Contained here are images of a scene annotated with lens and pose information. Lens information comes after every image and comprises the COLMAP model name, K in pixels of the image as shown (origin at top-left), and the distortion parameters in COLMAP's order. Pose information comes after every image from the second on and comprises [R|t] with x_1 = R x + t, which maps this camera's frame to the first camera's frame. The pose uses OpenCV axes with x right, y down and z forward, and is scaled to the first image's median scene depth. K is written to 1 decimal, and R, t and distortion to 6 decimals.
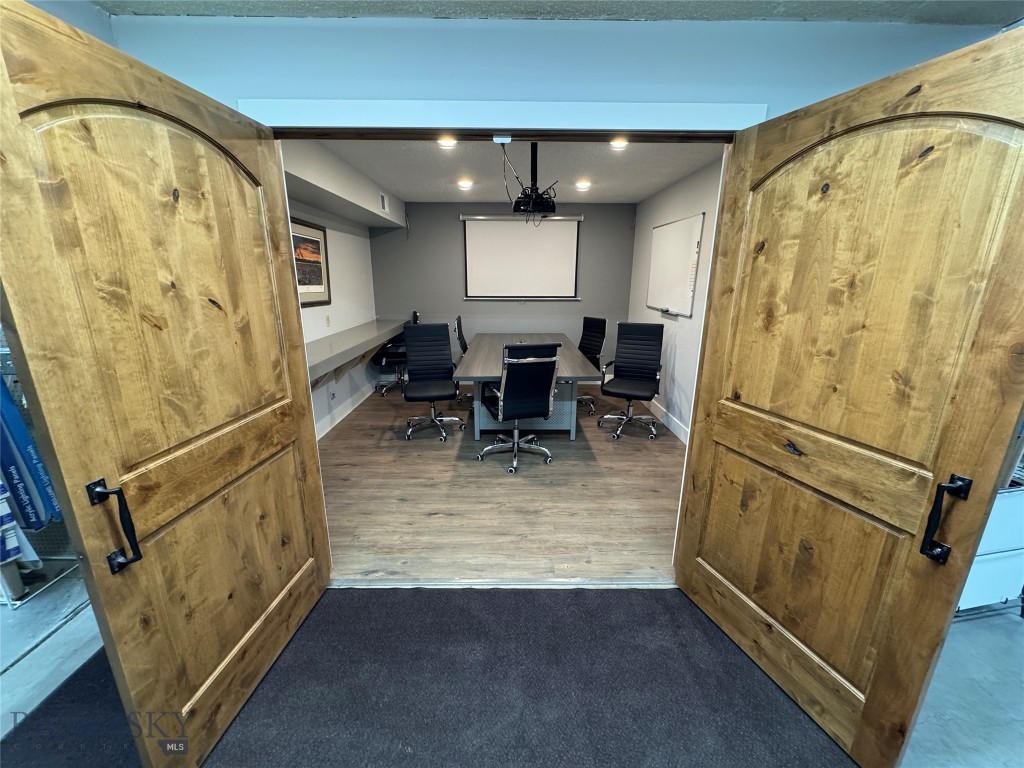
lens RADIAL K [[406.6, 0, 512.1], [0, 406.6, 384.6], [0, 0, 1]] dist [-0.001758, 0.000660]
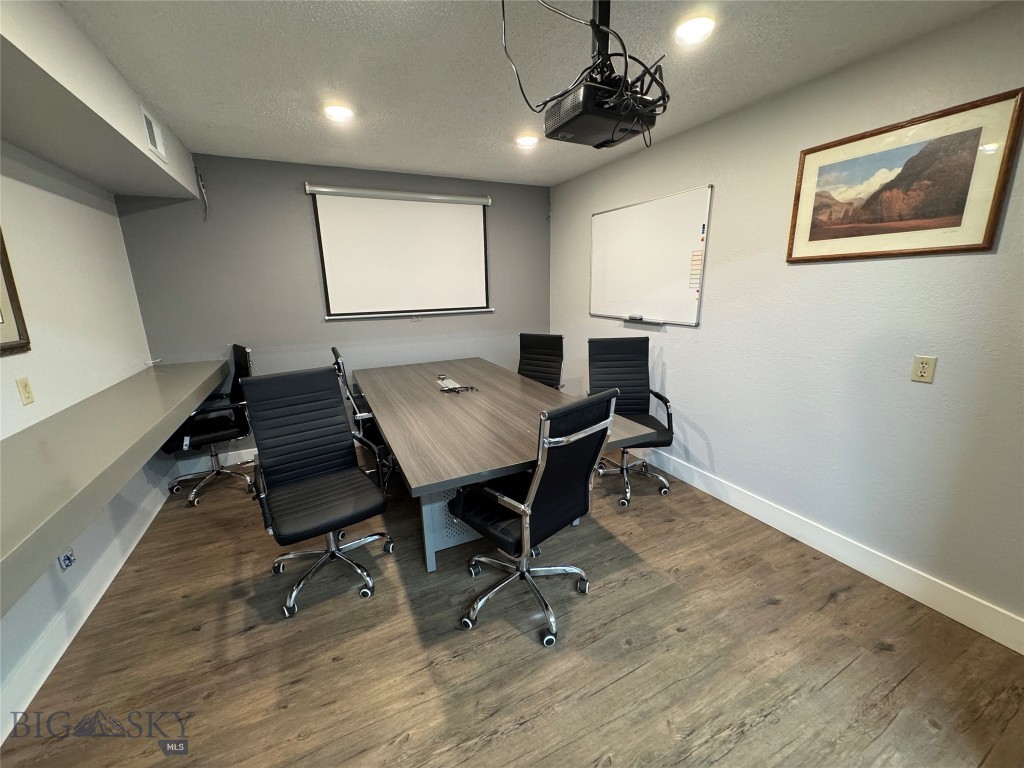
lens RADIAL K [[406.6, 0, 512.1], [0, 406.6, 383.8], [0, 0, 1]] dist [-0.001758, 0.000660]
pose [[0.901776, -0.124555, 0.413868, -0.171157], [0.135334, 0.990795, 0.003304, -0.096114], [-0.410469, 0.053031, 0.910331, 0.407941]]
